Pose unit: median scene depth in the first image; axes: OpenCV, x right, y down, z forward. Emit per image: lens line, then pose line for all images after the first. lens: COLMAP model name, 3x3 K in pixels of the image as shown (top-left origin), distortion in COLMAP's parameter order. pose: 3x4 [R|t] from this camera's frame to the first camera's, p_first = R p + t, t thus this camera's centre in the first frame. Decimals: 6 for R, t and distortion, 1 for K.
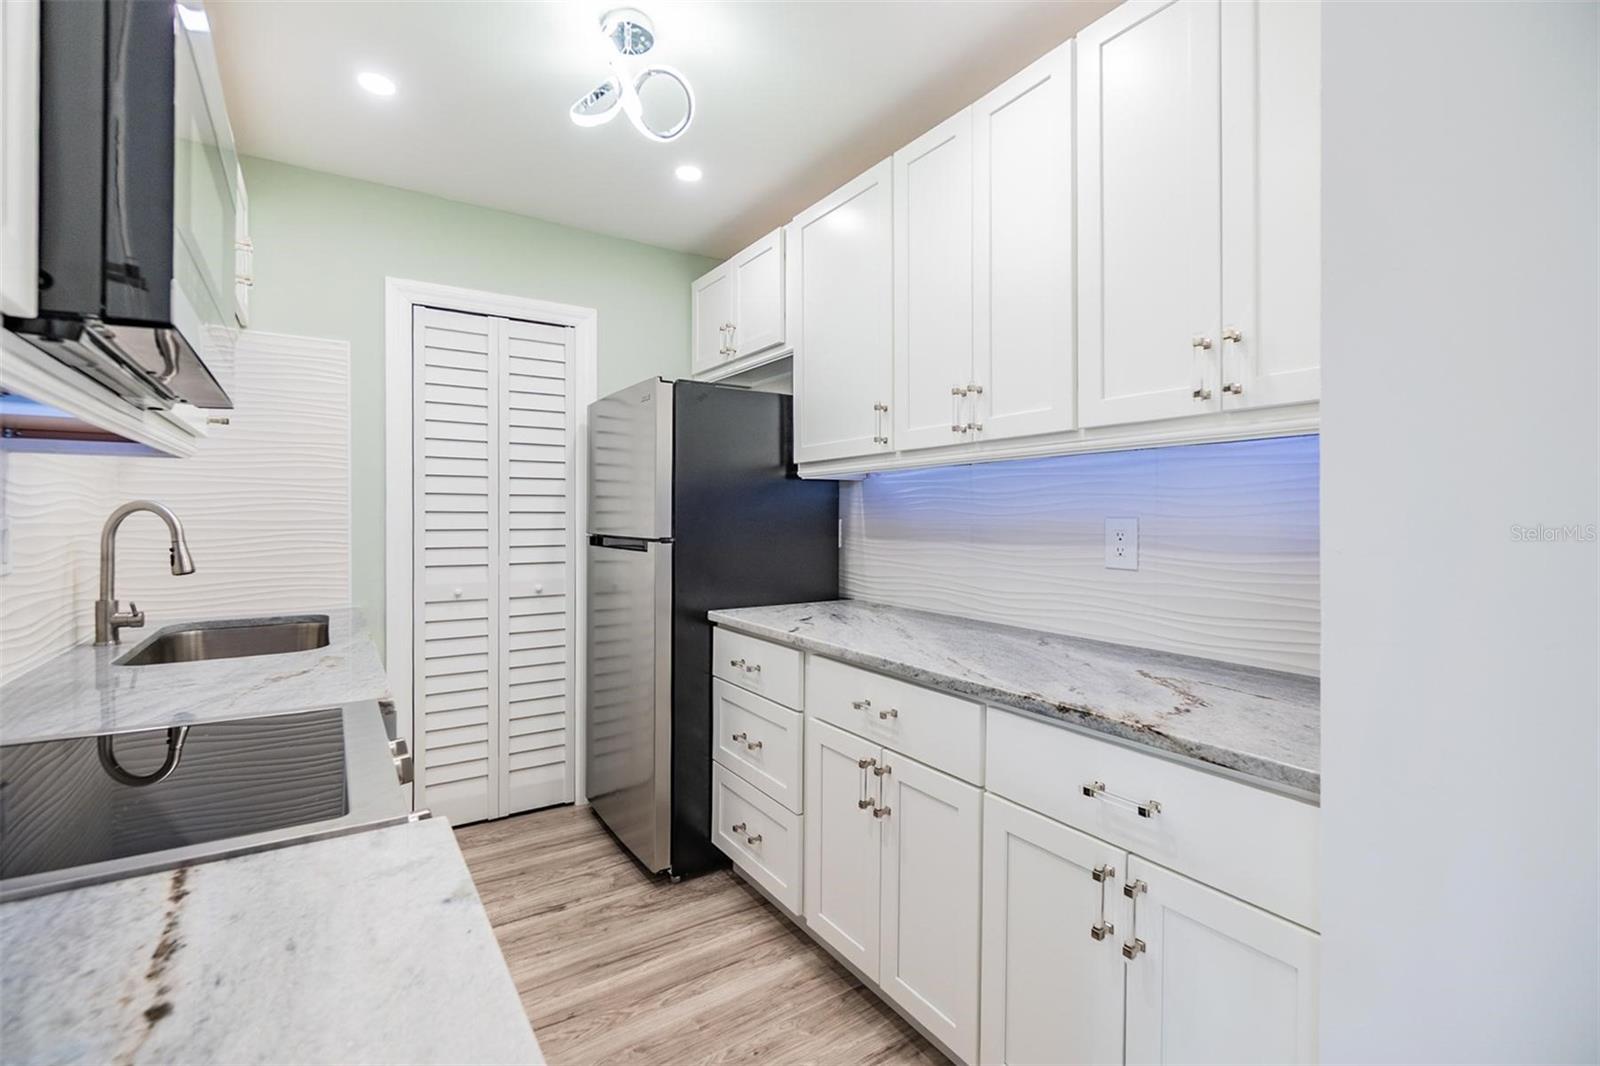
lens RADIAL K [[699.1, 0, 792.2], [0, 699.1, 517.5], [0, 0, 1]] dist [-0.003335, 0.000232]
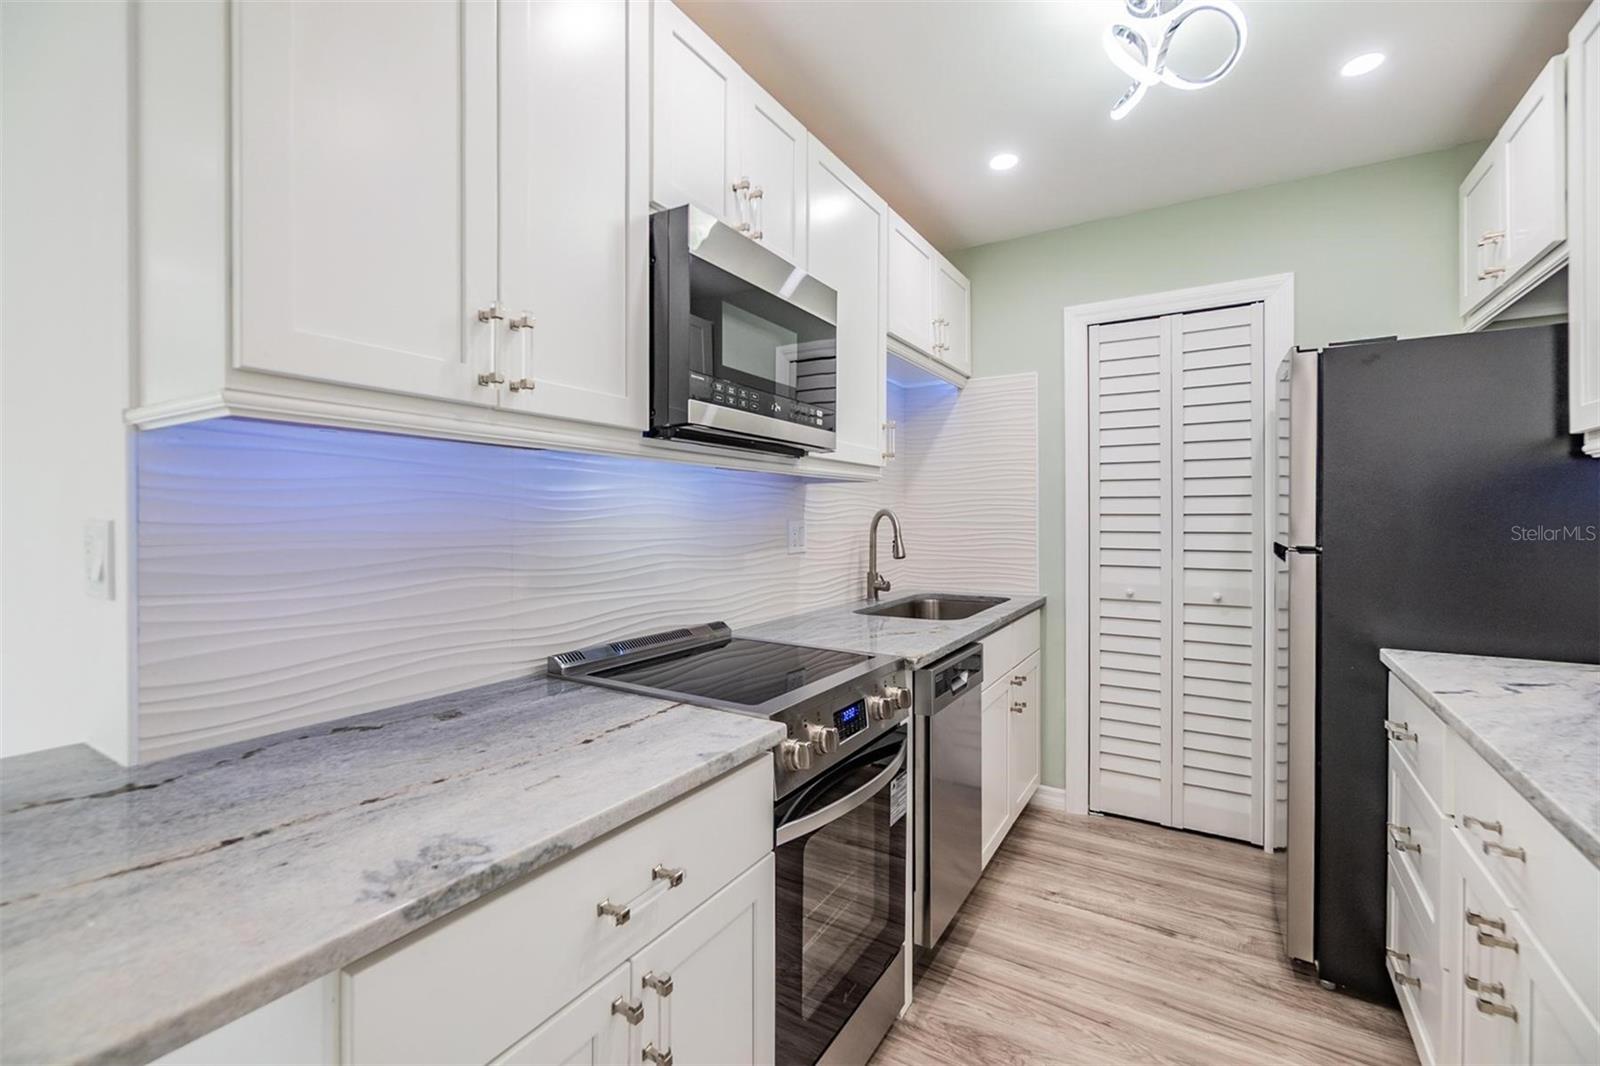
lens RADIAL K [[700.1, 0, 797.3], [0, 700.1, 518.9], [0, 0, 1]] dist [-0.000828, 0.000145]
pose [[0.420590, 0.001573, -0.907249, 0.299455], [0.000231, 0.999998, 0.001841, -0.004246], [0.907251, -0.000983, 0.420589, 0.136188]]
